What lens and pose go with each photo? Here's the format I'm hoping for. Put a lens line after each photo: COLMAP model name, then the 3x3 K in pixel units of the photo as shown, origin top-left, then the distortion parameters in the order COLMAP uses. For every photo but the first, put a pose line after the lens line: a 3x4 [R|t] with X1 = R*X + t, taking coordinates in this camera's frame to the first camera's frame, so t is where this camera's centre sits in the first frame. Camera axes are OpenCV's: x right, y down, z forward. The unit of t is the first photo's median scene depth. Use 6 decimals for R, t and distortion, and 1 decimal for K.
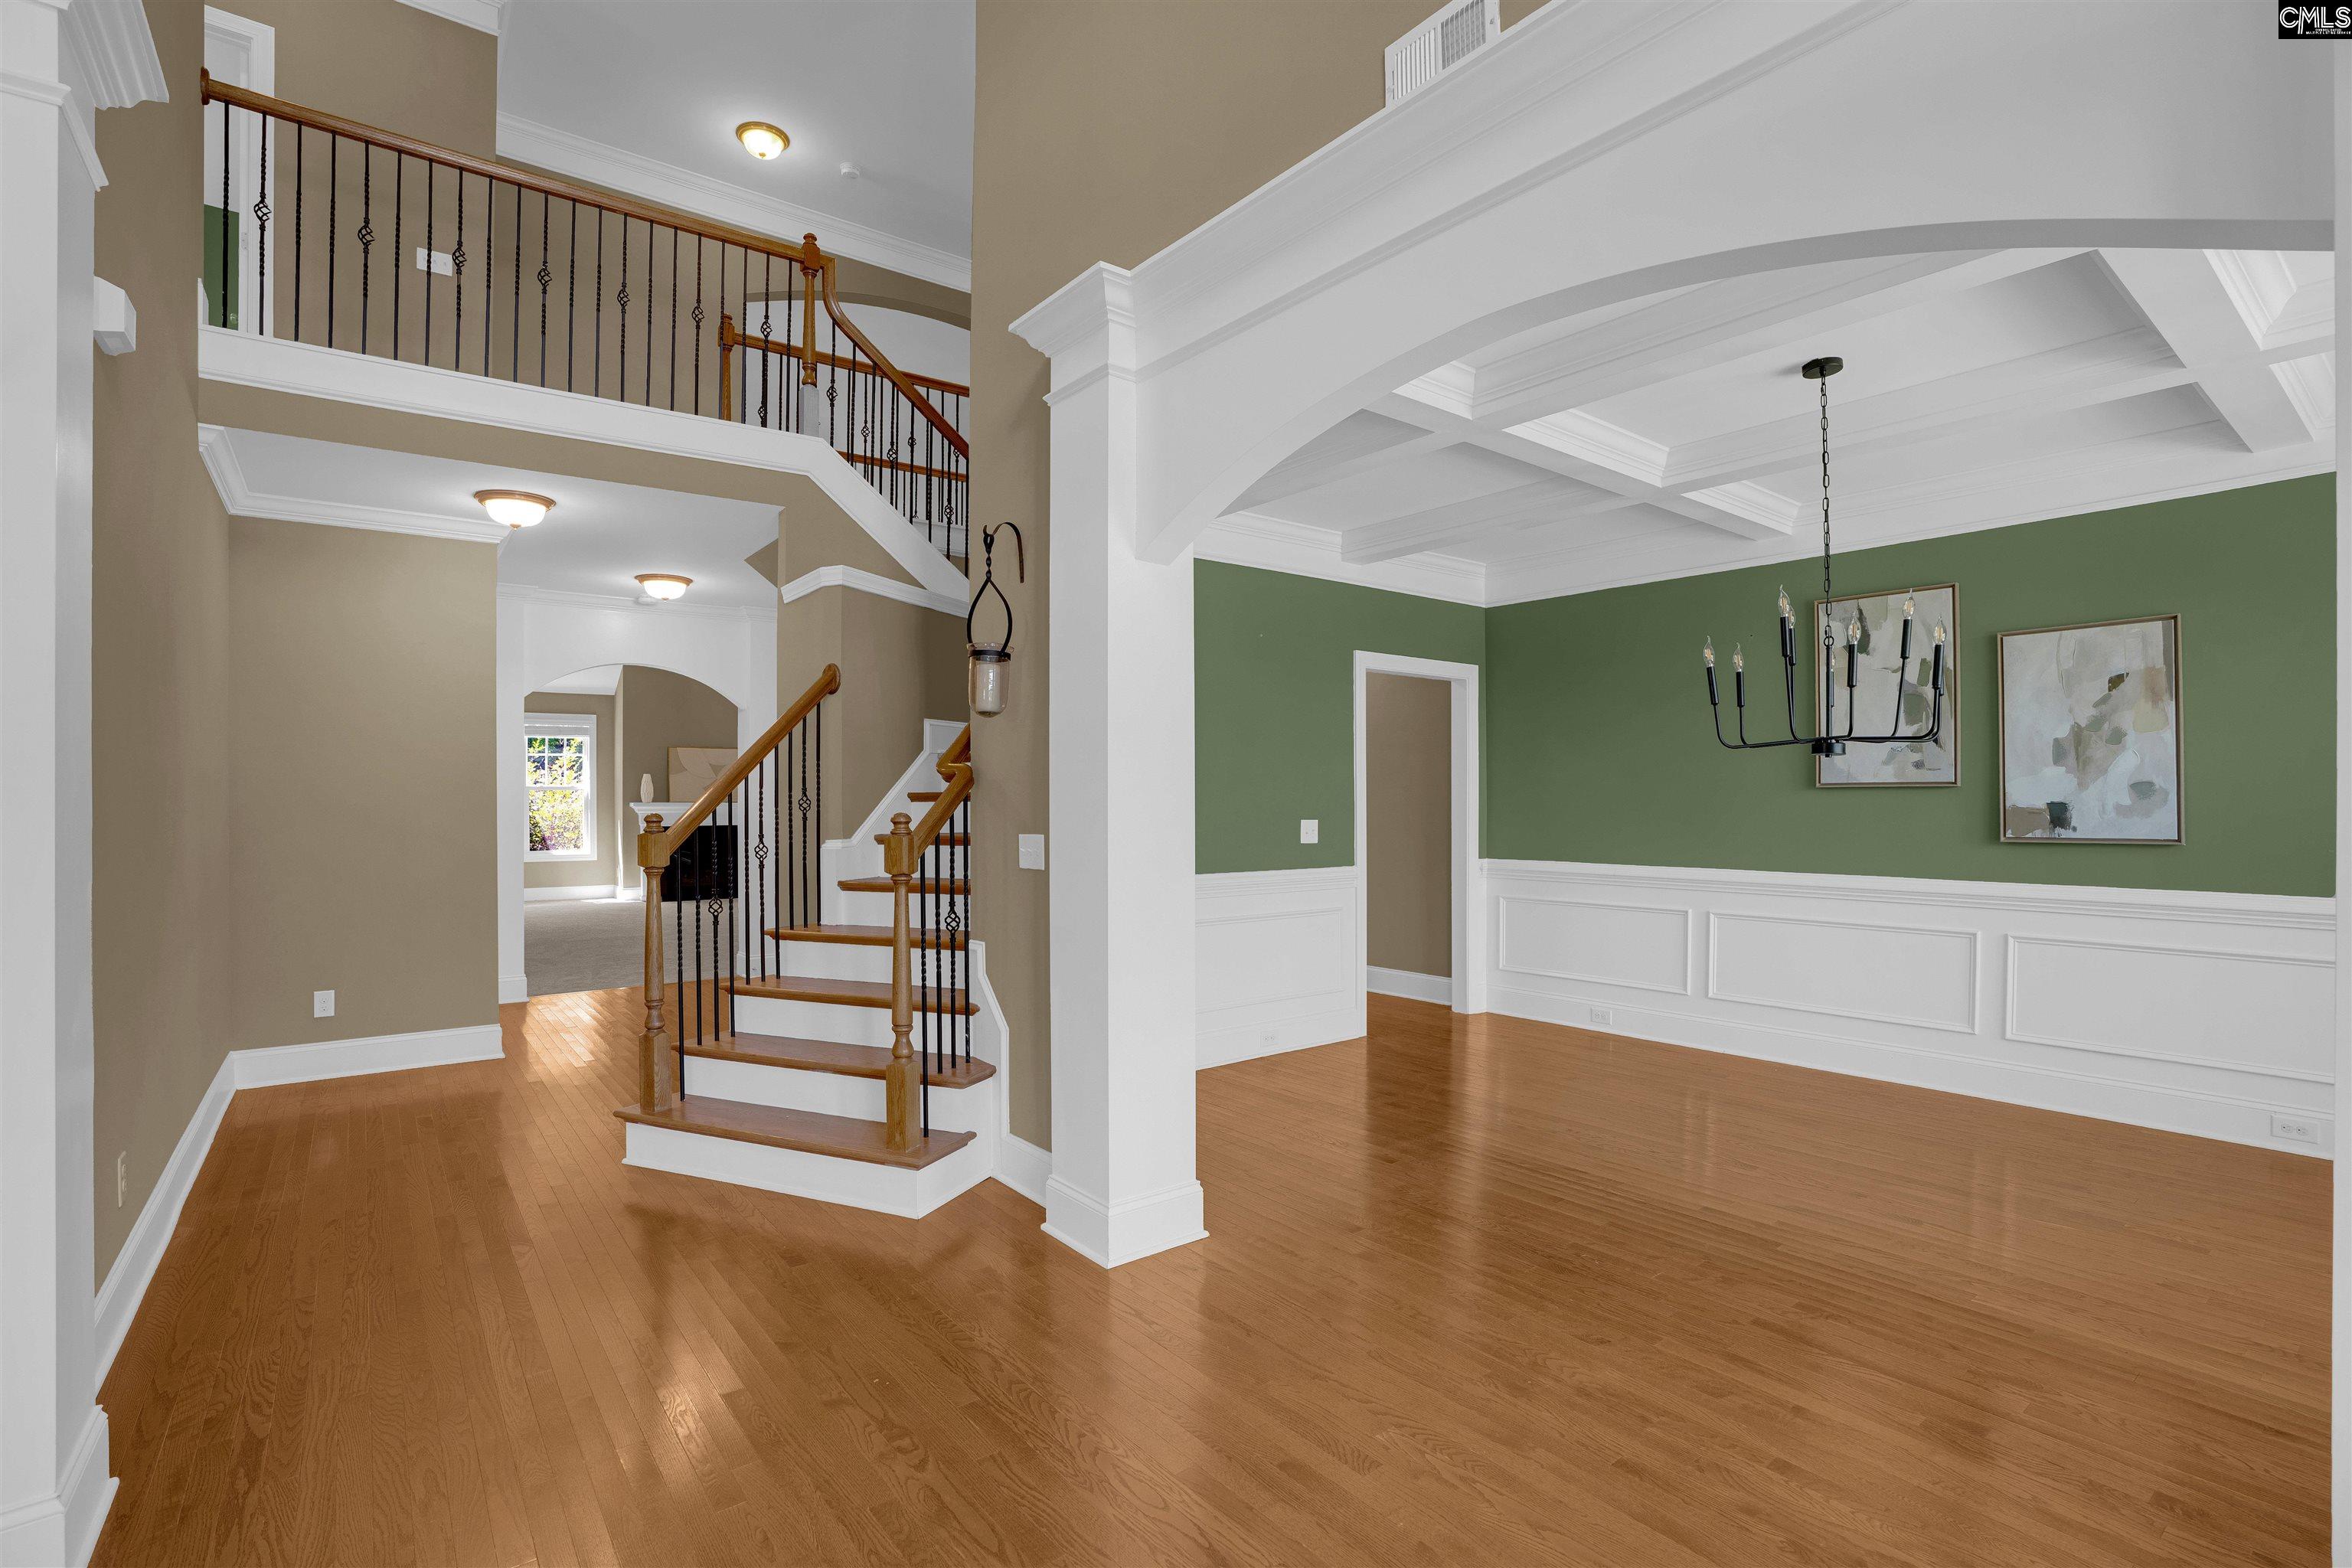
lens RADIAL K [[1123.3, 0, 1178.1], [0, 1123.3, 800.6], [0, 0, 1]] dist [0.001051, 0.000428]
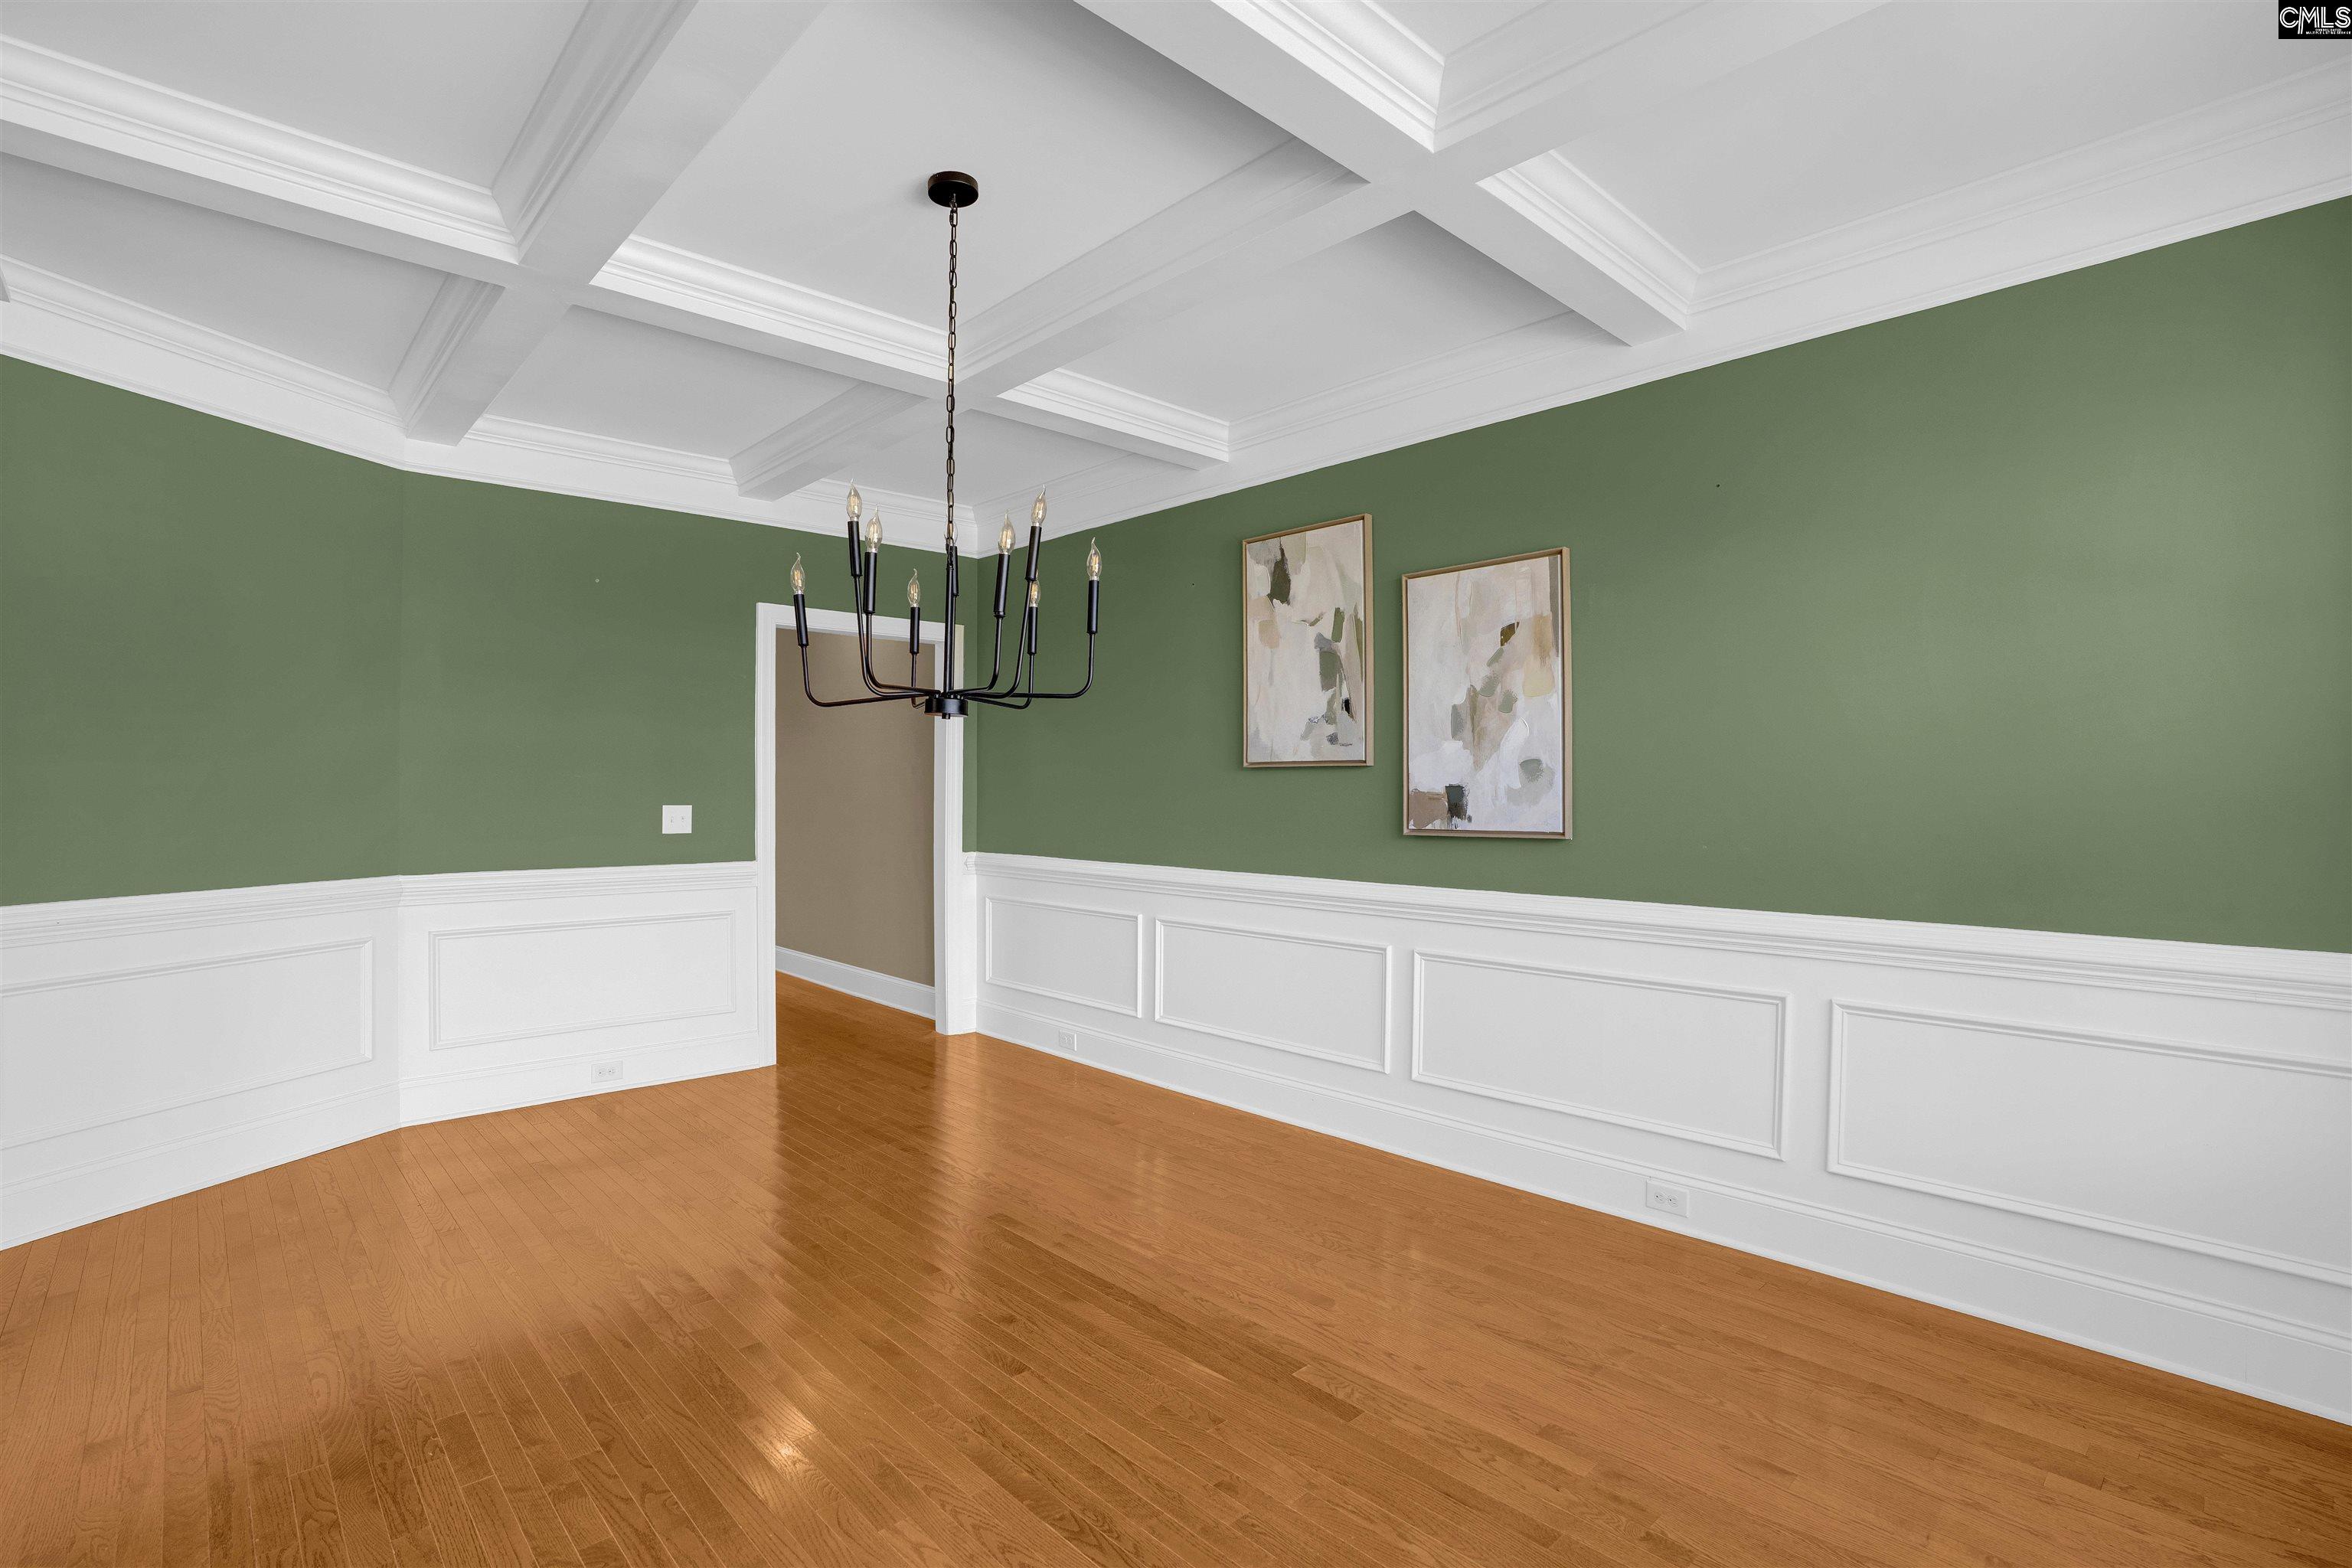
lens RADIAL K [[1092.8, 0, 1176.0], [0, 1092.8, 784.0], [0, 0, 1]] dist [-0.049181, 0.000097]
pose [[0.999248, 0.004632, 0.038484, 0.548320], [-0.004424, 0.999975, -0.005495, 0.005473], [-0.038509, 0.005320, 0.999244, 0.233901]]
